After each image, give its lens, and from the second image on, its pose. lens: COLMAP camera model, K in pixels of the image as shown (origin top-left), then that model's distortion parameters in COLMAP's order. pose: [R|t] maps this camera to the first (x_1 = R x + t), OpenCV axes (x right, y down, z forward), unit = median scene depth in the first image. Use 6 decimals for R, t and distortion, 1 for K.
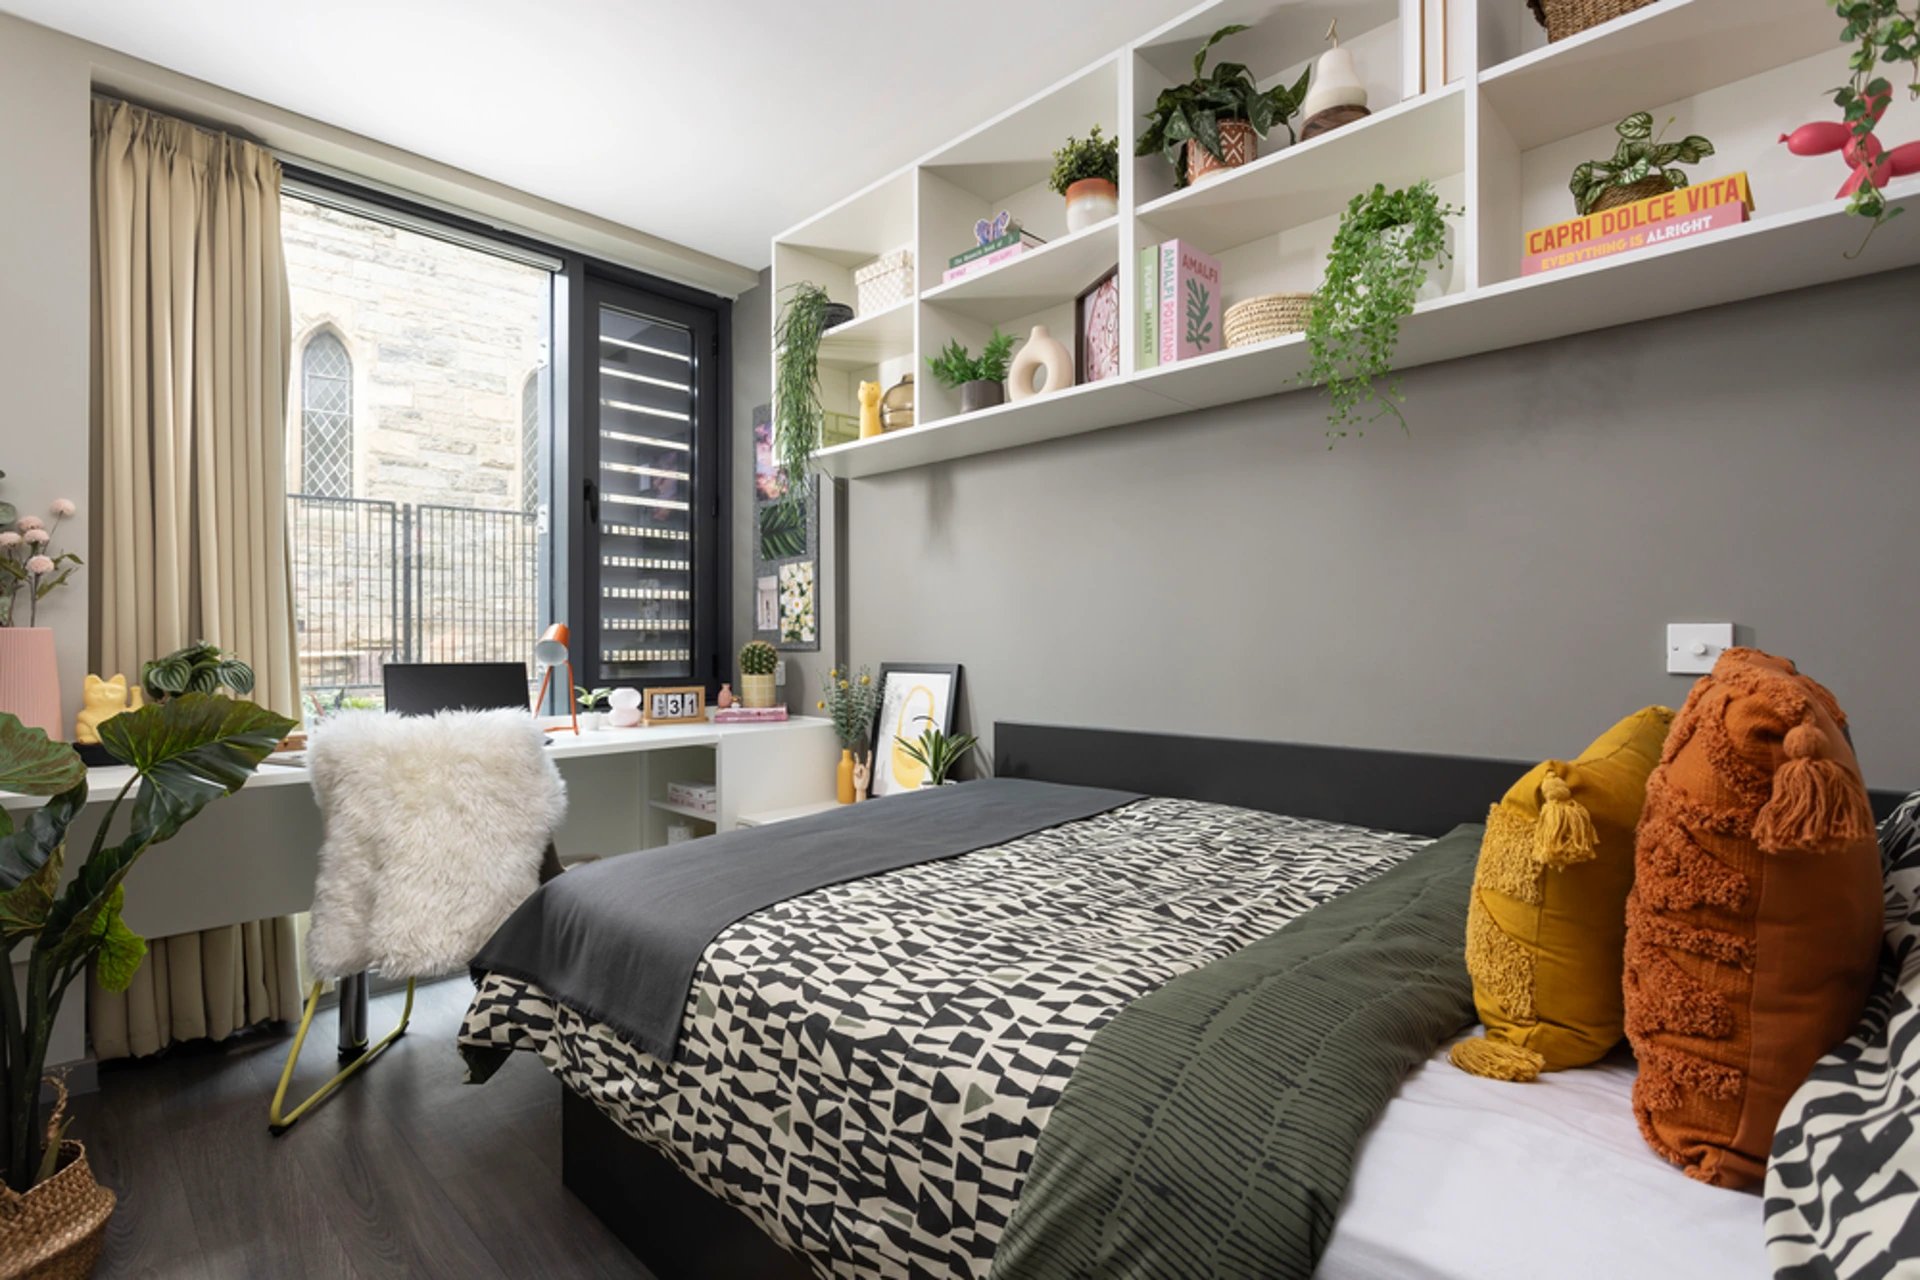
lens RADIAL K [[932.2, 0, 963.0], [0, 932.2, 648.0], [0, 0, 1]] dist [-0.017143, 0.004033]
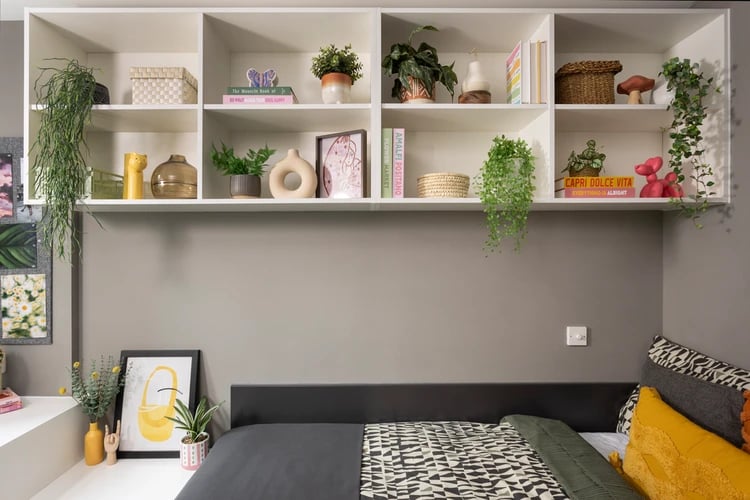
lens RADIAL K [[364.1, 0, 376.2], [0, 364.1, 251.2], [0, 0, 1]] dist [-0.017143, 0.004033]
pose [[0.701626, 0.008413, 0.712496, -0.232436], [-0.002510, 0.999953, -0.009335, -0.144351], [-0.712541, 0.004761, 0.701614, 0.401368]]
